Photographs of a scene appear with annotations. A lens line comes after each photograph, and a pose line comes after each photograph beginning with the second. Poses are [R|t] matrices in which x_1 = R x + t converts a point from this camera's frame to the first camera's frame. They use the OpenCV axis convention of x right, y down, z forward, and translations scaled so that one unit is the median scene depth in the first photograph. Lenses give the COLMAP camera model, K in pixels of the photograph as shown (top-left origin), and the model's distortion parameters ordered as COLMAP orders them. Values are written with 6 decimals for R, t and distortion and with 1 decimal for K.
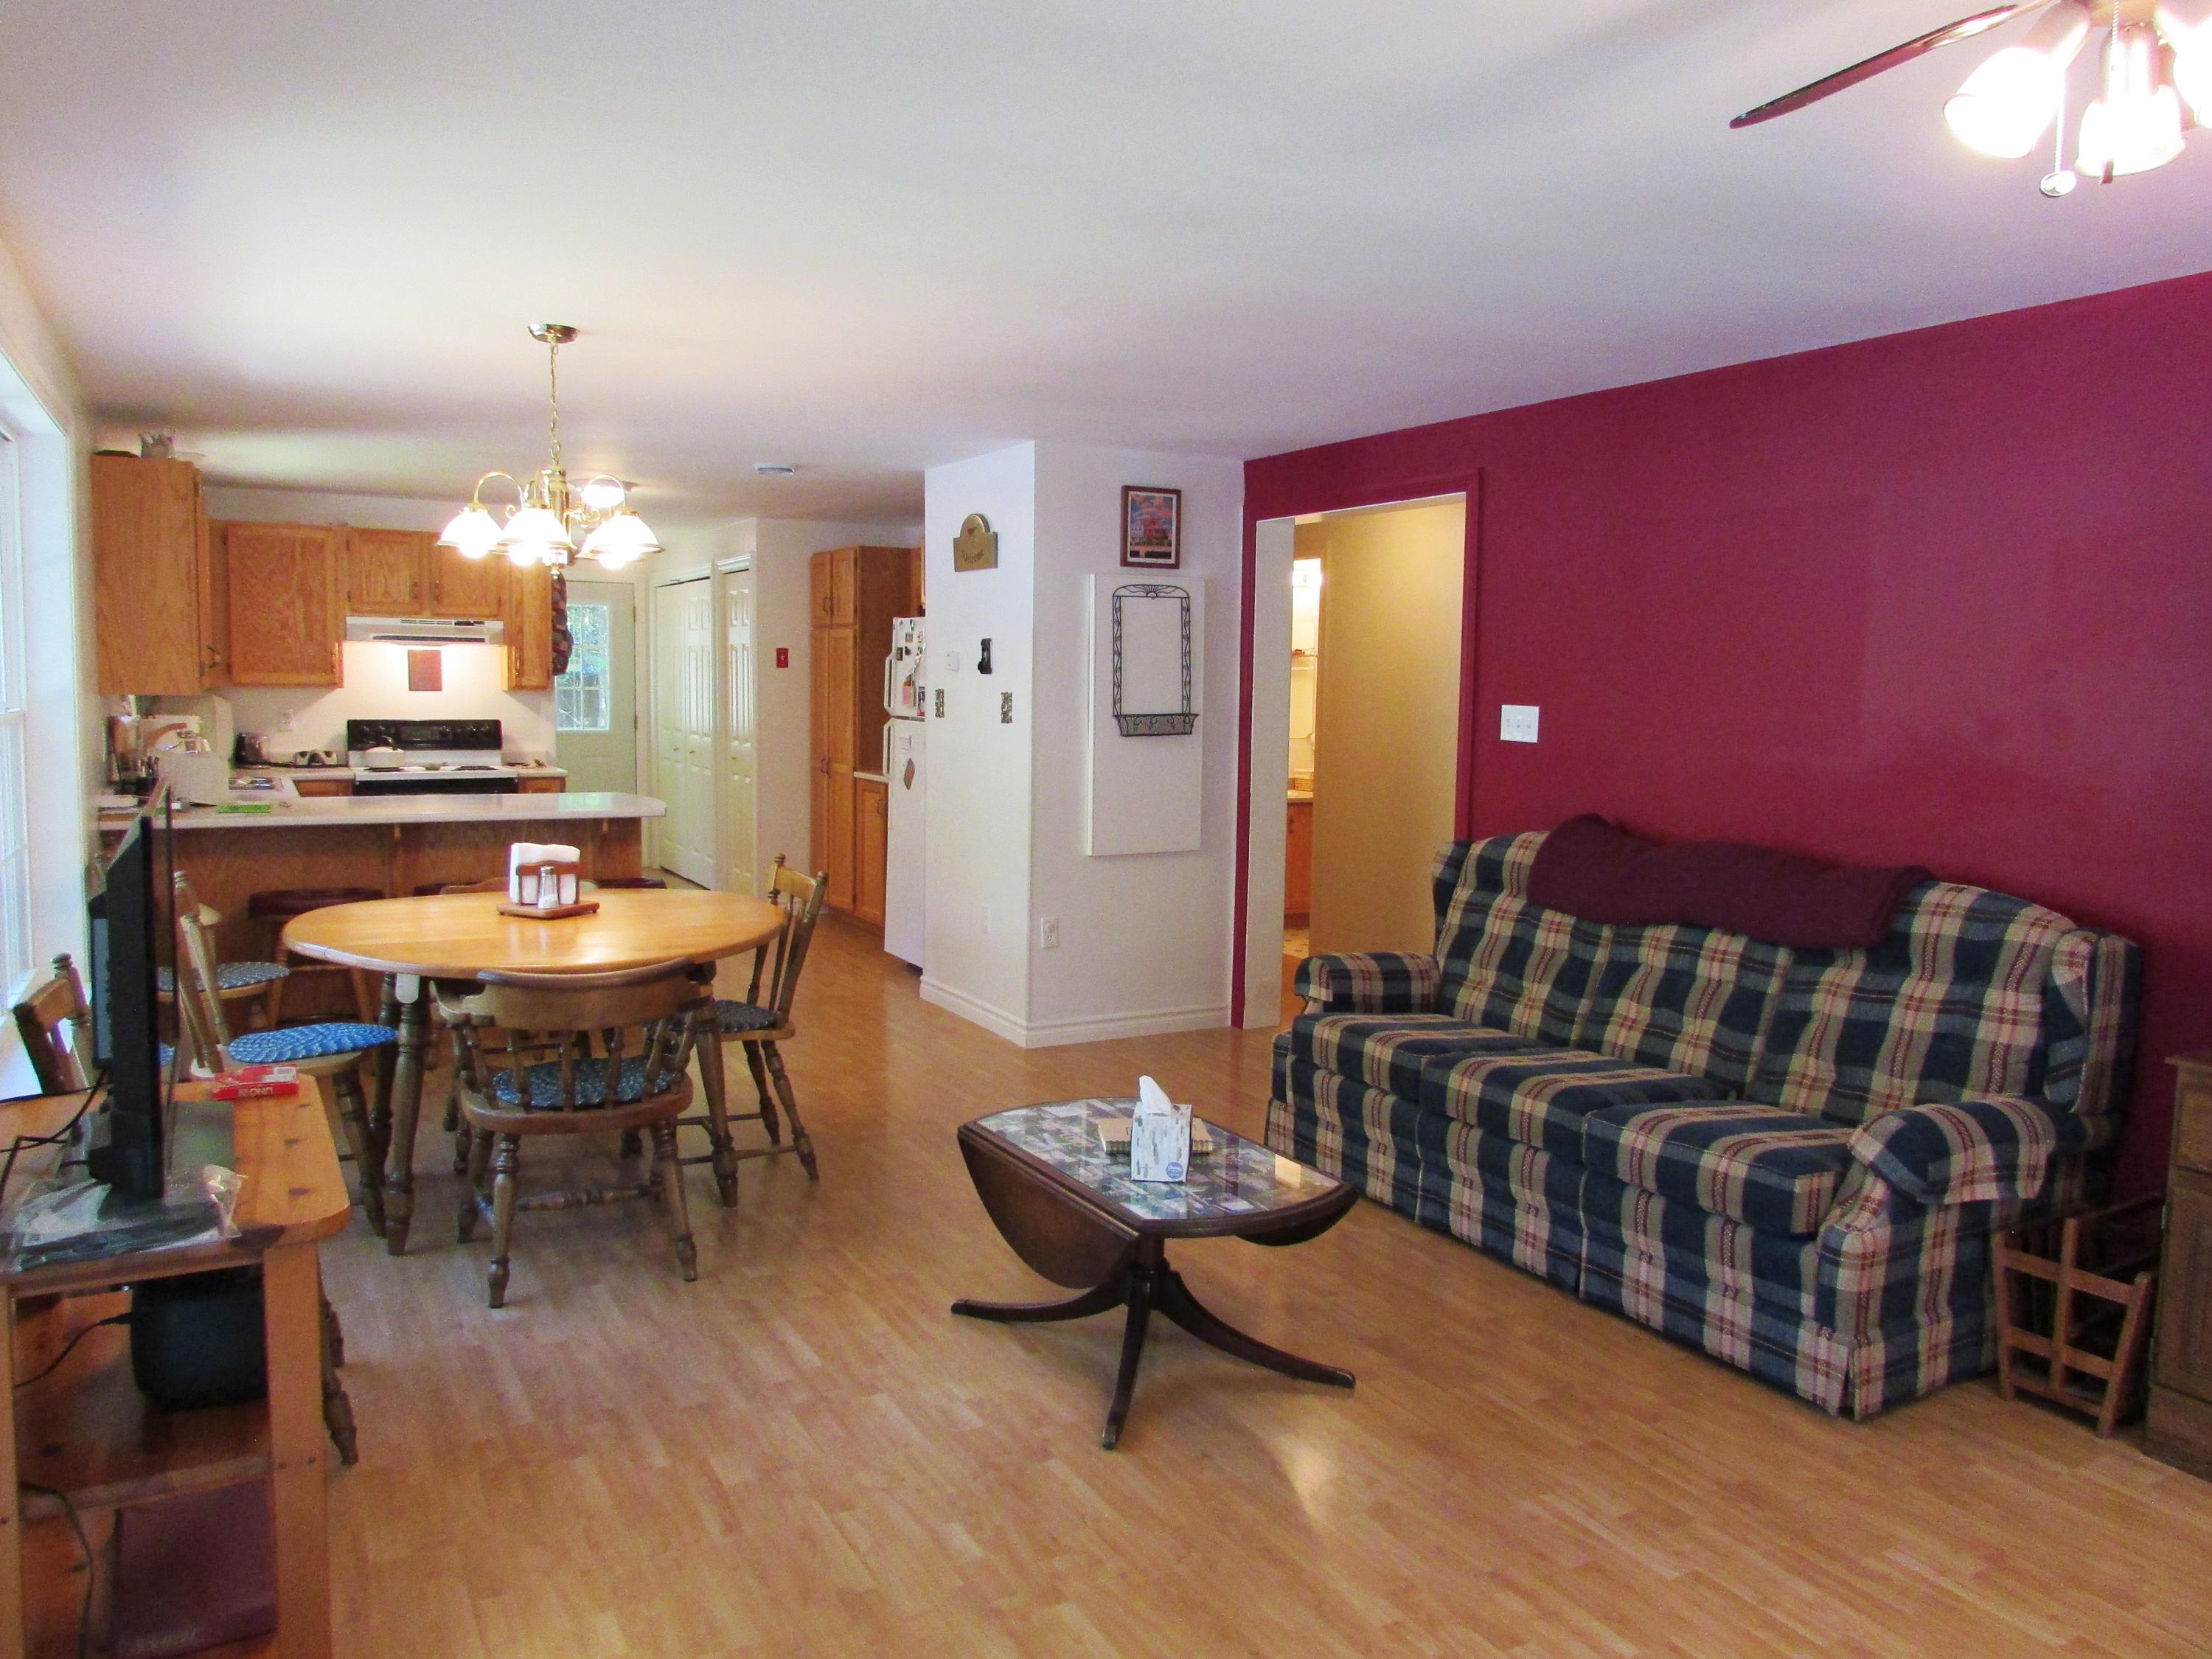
lens RADIAL K [[1562.4, 0, 1106.2], [0, 1562.4, 836.7], [0, 0, 1]] dist [-0.036603, 0.011959]
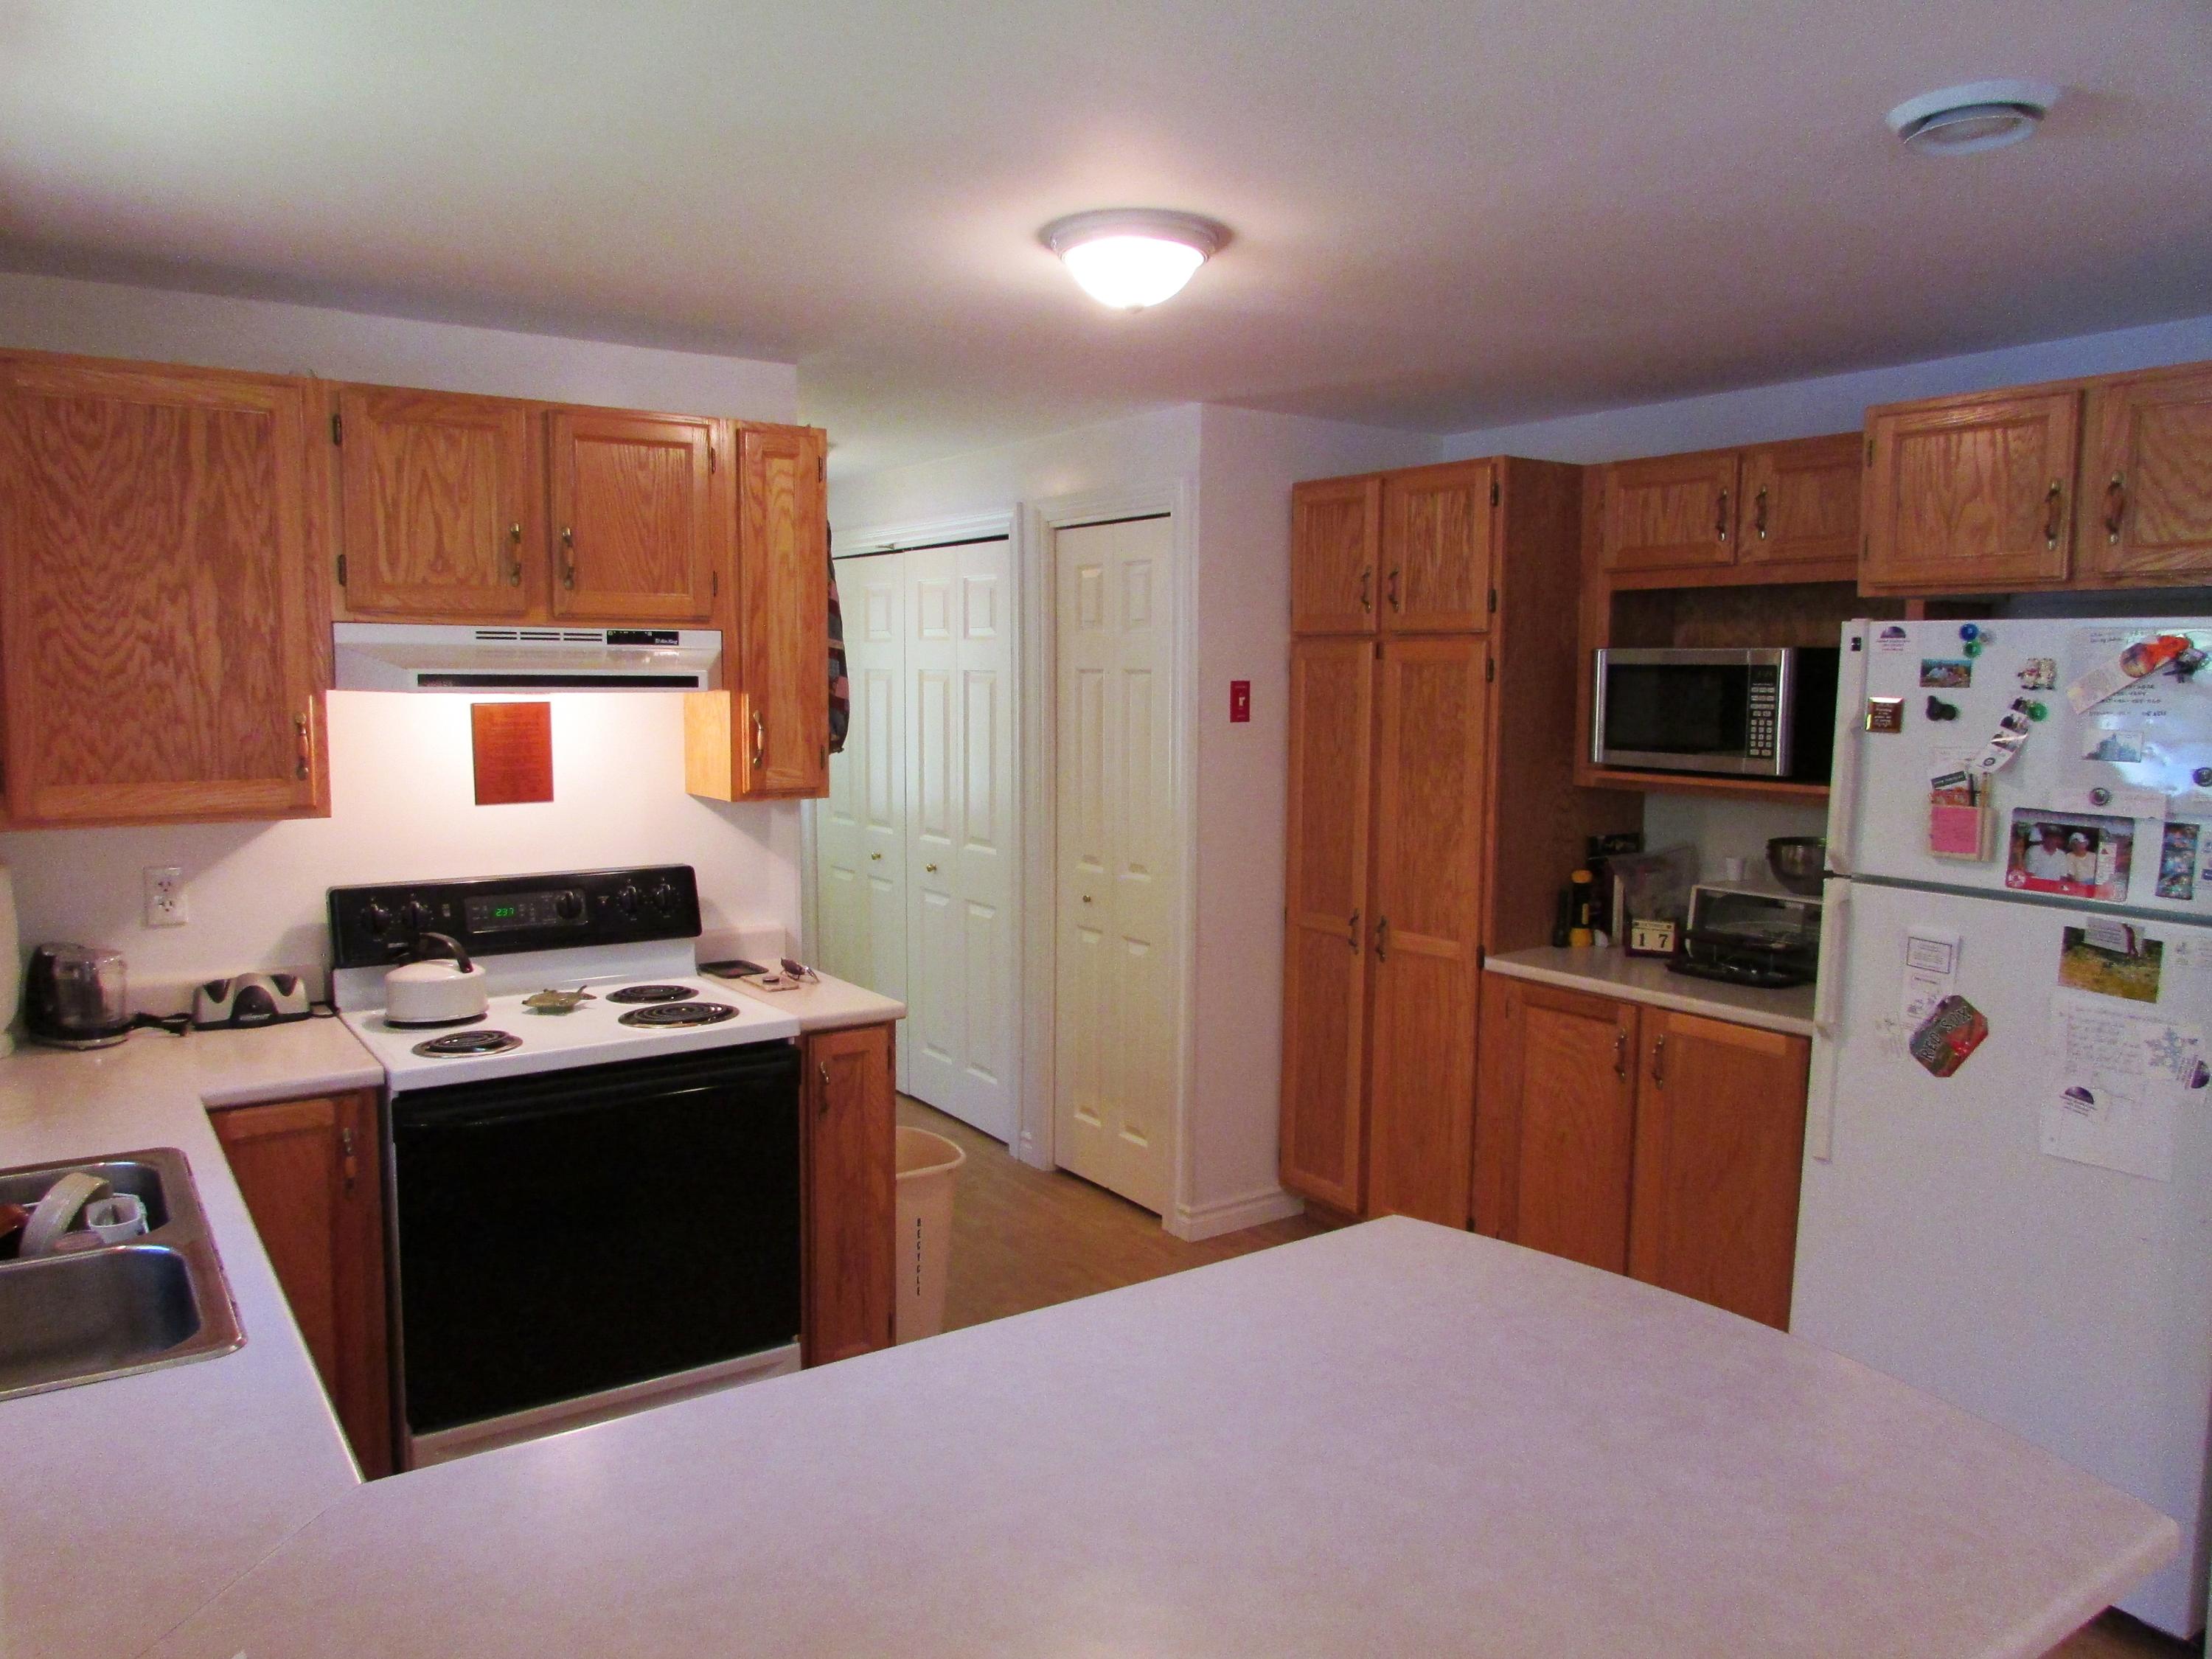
lens RADIAL K [[1562.4, 0, 1102.6], [0, 1562.4, 833.5], [0, 0, 1]] dist [-0.036603, 0.011959]
pose [[0.994923, -0.021904, 0.098225, -0.337802], [0.021618, 0.999758, 0.003977, -0.087580], [-0.098288, -0.001833, 0.995156, 0.600108]]
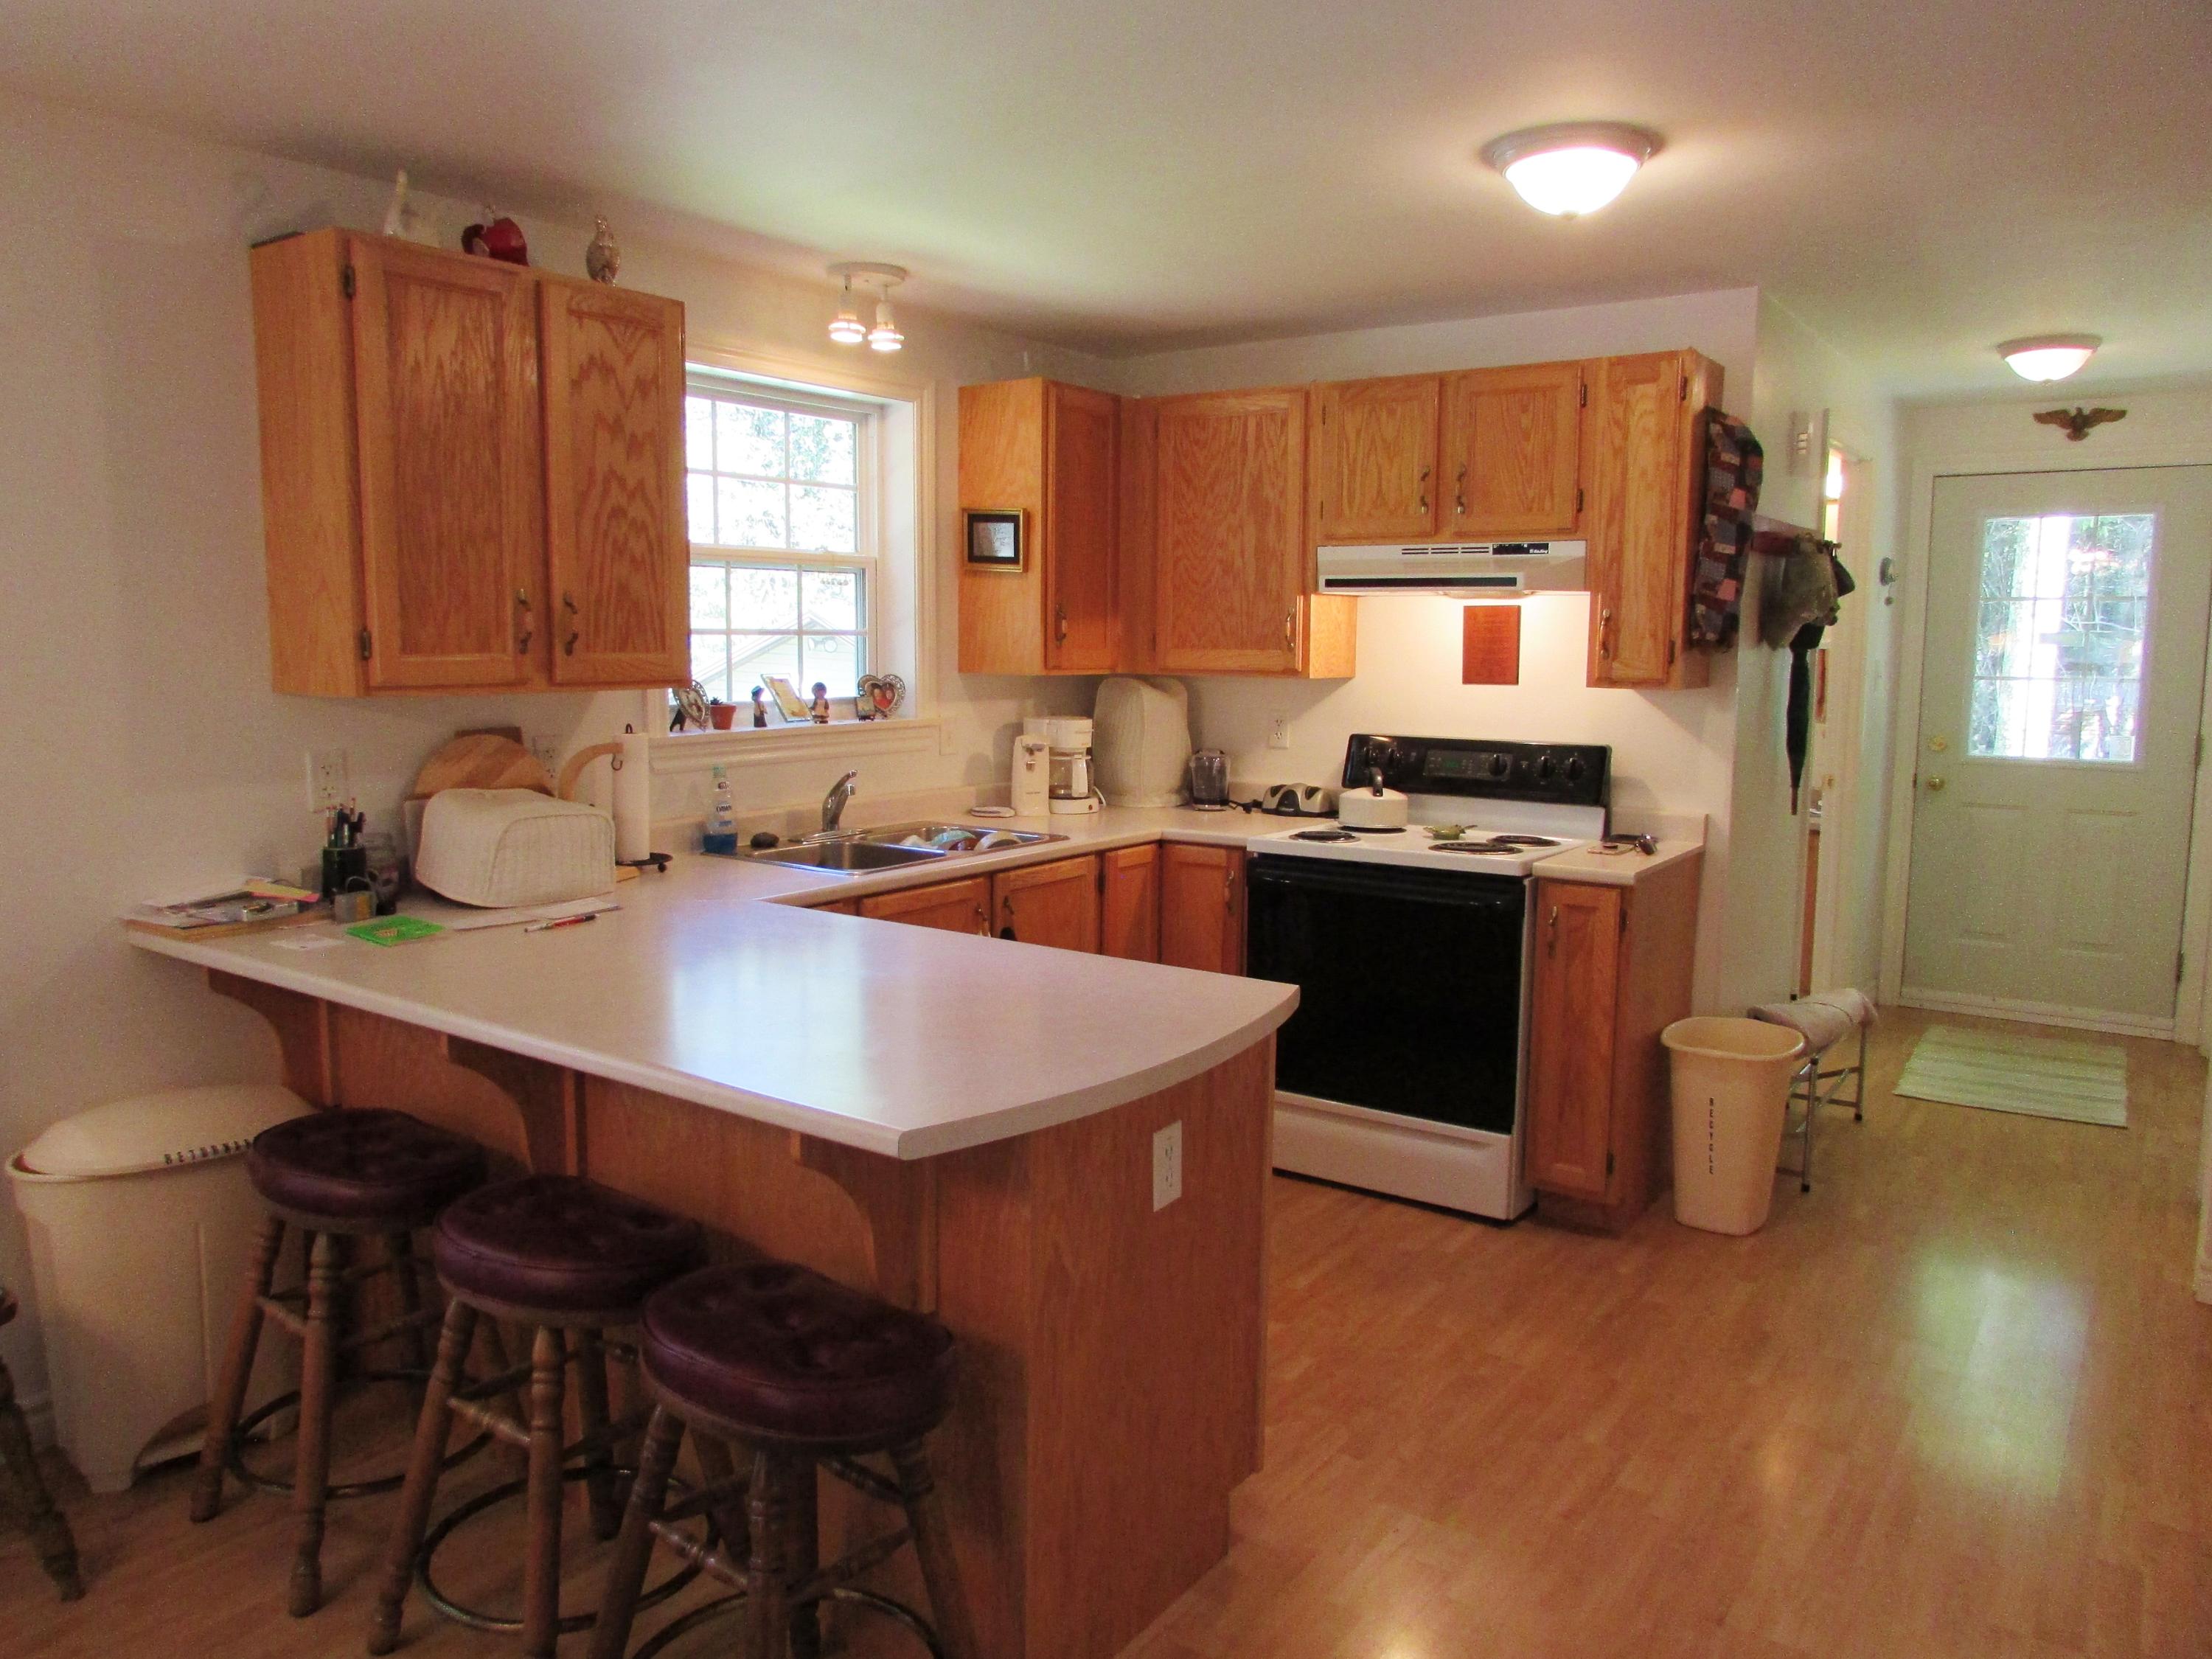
lens RADIAL K [[1562.4, 0, 1101.4], [0, 1562.4, 824.5], [0, 0, 1]] dist [-0.036603, 0.011959]
pose [[0.436720, 0.094296, -0.894642, -0.020646], [-0.088813, 0.994152, 0.061430, -0.070145], [0.895203, 0.052628, 0.442541, 0.676696]]
